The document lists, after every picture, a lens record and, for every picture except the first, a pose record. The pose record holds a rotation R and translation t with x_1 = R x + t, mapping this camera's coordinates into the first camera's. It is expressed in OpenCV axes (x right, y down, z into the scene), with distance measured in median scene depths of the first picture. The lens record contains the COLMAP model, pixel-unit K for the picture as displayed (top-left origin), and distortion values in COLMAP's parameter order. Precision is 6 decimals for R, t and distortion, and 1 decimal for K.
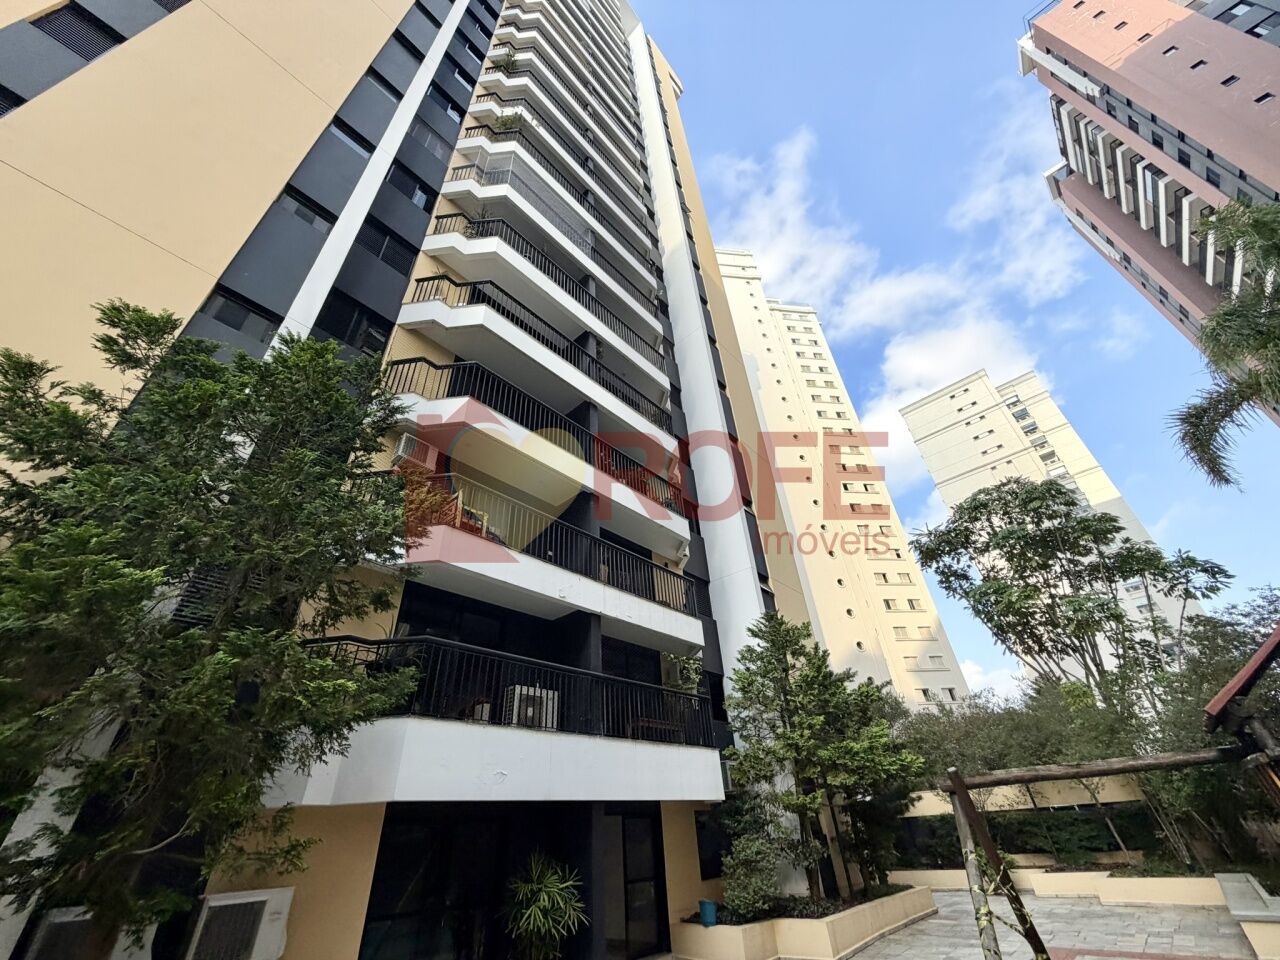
lens RADIAL K [[509.0, 0, 640.0], [0, 509.0, 480.0], [0, 0, 1]] dist [0.000492, 0.000336]
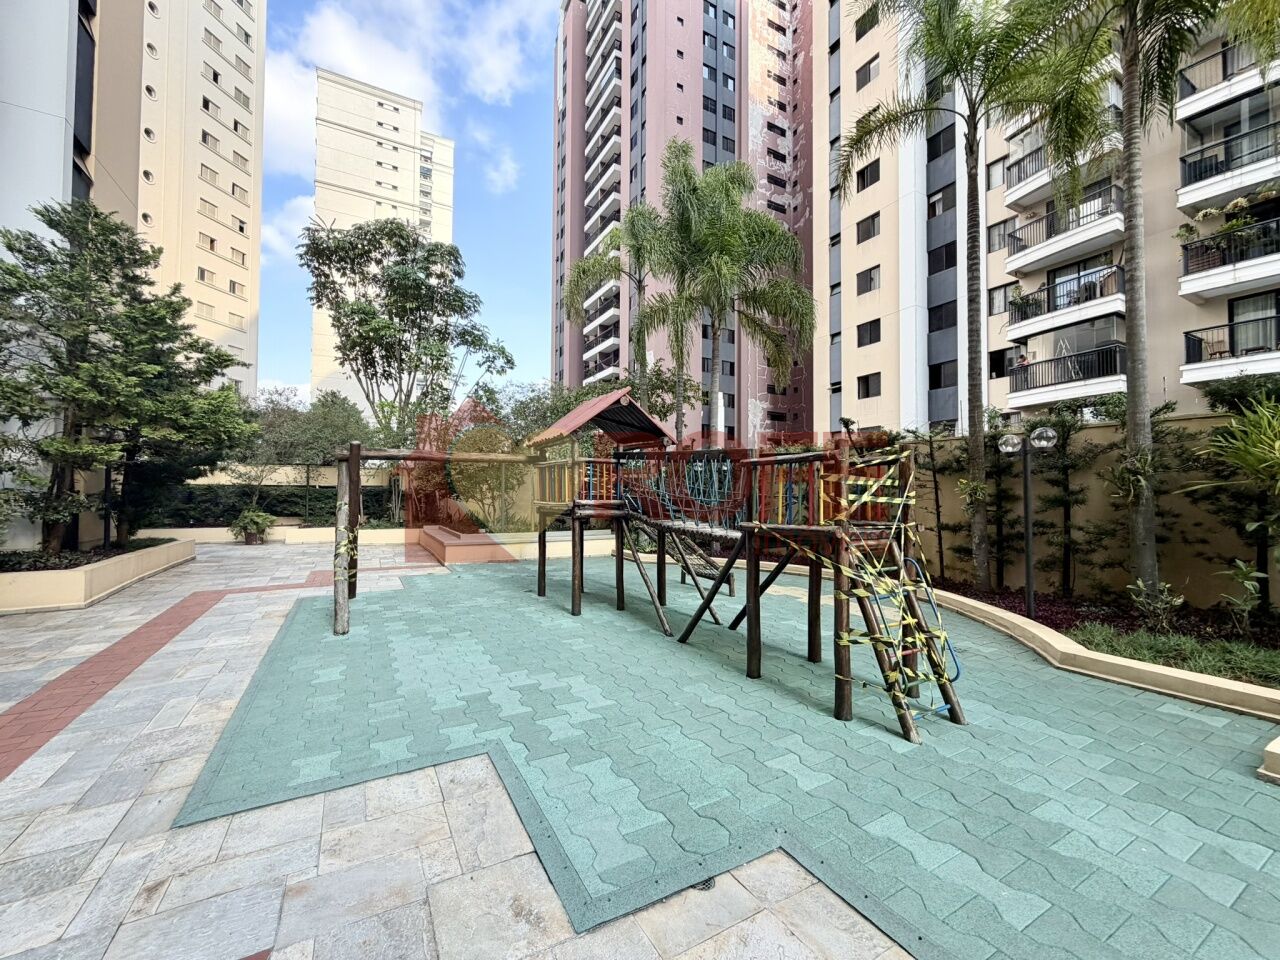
lens RADIAL K [[505.4, 0, 640.0], [0, 505.4, 480.0], [0, 0, 1]] dist [-0.000739, -0.000246]
pose [[0.327405, 0.083348, 0.941201, -0.067482], [-0.562462, 0.817584, 0.123257, 0.055718], [-0.759238, -0.569745, 0.314561, 0.054730]]
